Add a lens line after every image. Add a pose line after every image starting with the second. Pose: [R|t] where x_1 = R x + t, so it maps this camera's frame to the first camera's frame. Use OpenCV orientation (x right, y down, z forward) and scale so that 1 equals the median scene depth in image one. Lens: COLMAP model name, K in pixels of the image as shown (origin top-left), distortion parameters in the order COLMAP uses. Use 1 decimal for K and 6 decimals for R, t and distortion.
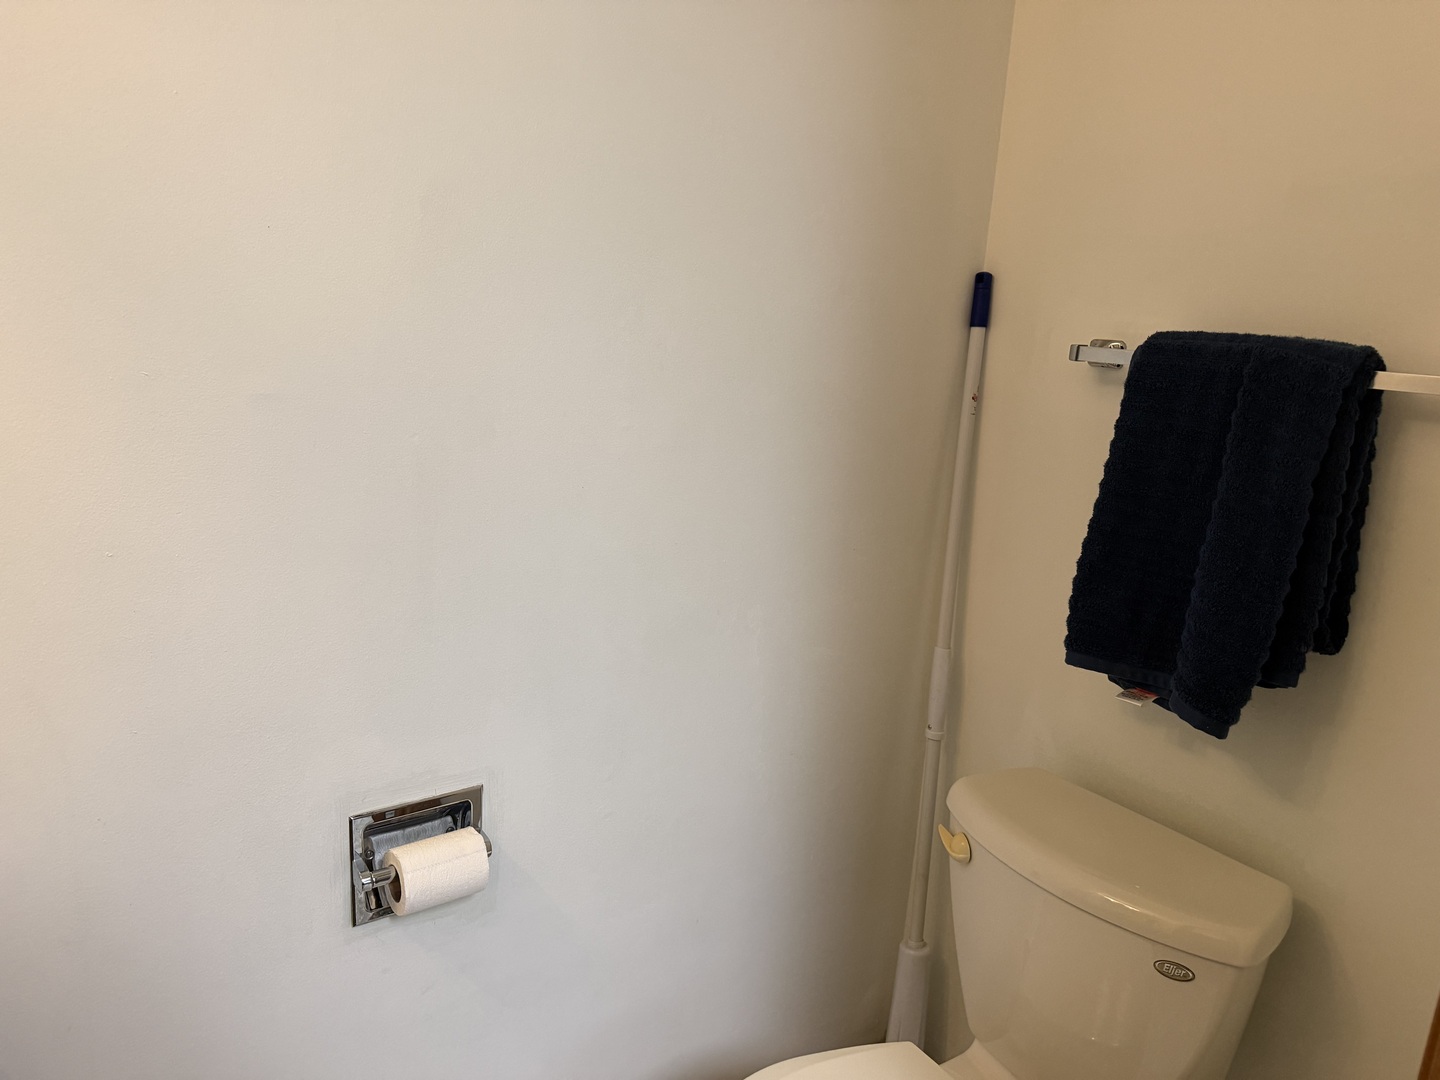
lens RADIAL K [[997.5, 0, 720.0], [0, 997.5, 540.0], [0, 0, 1]] dist [0.001739, 0.003810]
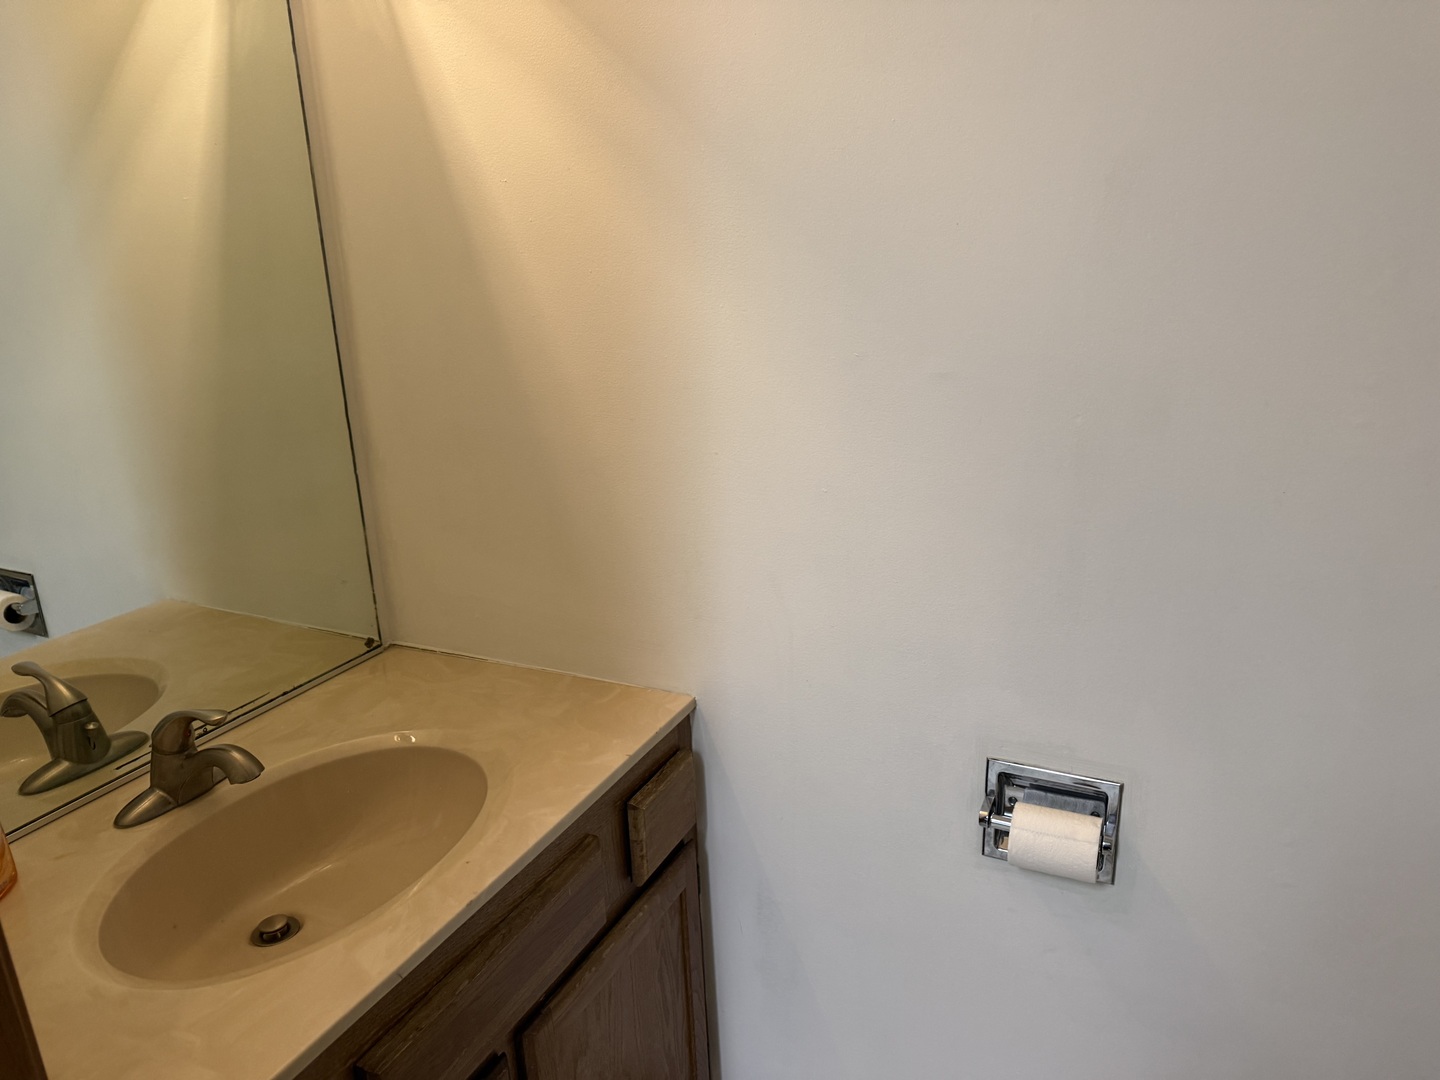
lens RADIAL K [[997.5, 0, 720.0], [0, 997.5, 540.0], [0, 0, 1]] dist [0.001739, 0.003810]
pose [[0.449140, 0.179372, -0.875271, 0.406936], [-0.136736, 0.981900, 0.131059, -0.060772], [0.882936, 0.060817, 0.465537, 0.205088]]
